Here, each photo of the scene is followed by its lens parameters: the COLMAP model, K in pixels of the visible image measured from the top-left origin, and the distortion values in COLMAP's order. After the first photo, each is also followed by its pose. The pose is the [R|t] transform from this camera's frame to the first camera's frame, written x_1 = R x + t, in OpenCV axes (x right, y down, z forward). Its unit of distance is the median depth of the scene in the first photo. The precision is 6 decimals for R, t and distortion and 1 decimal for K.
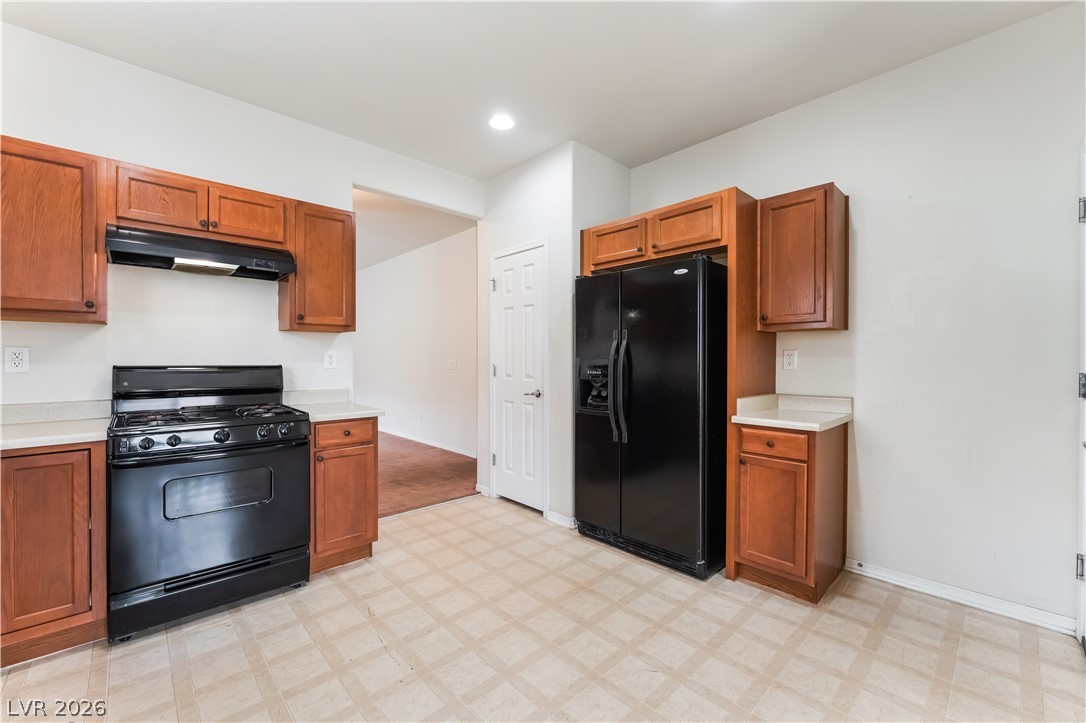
lens RADIAL K [[444.1, 0, 539.8], [0, 444.1, 362.0], [0, 0, 1]] dist [-0.003137, -0.000506]
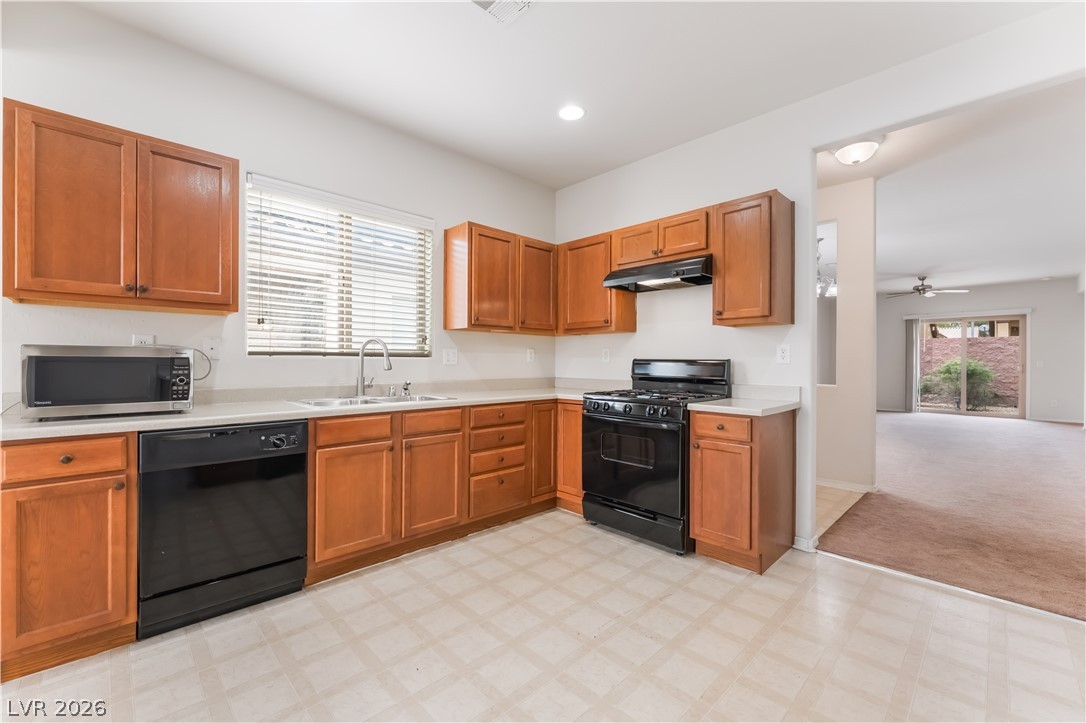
lens RADIAL K [[444.1, 0, 537.9], [0, 444.1, 362.4], [0, 0, 1]] dist [-0.003137, -0.000506]
pose [[0.016173, -0.000387, -0.999869, 0.549186], [-0.014987, 0.999887, -0.000629, 0.025188], [0.999757, 0.014995, 0.016165, 0.592170]]
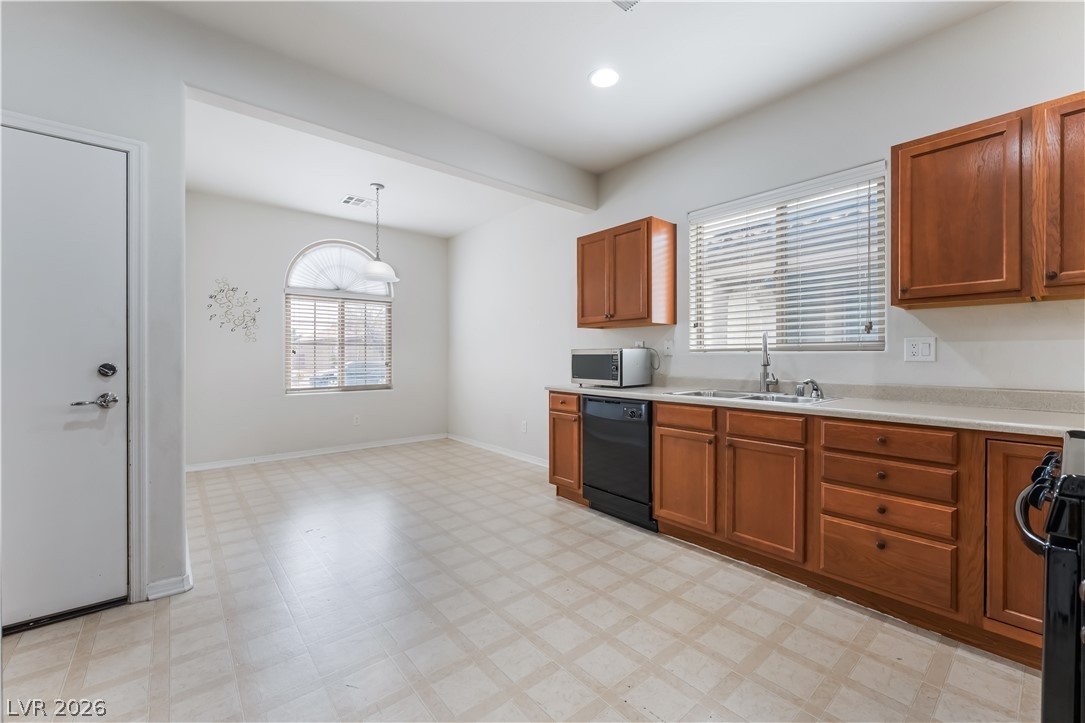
lens RADIAL K [[443.7, 0, 547.3], [0, 443.7, 354.6], [0, 0, 1]] dist [-0.003137, -0.000506]
pose [[-0.999030, -0.003341, 0.043900, -0.121158], [-0.003068, 0.999975, 0.006296, 0.018037], [-0.043920, 0.006156, -0.999016, 1.308833]]
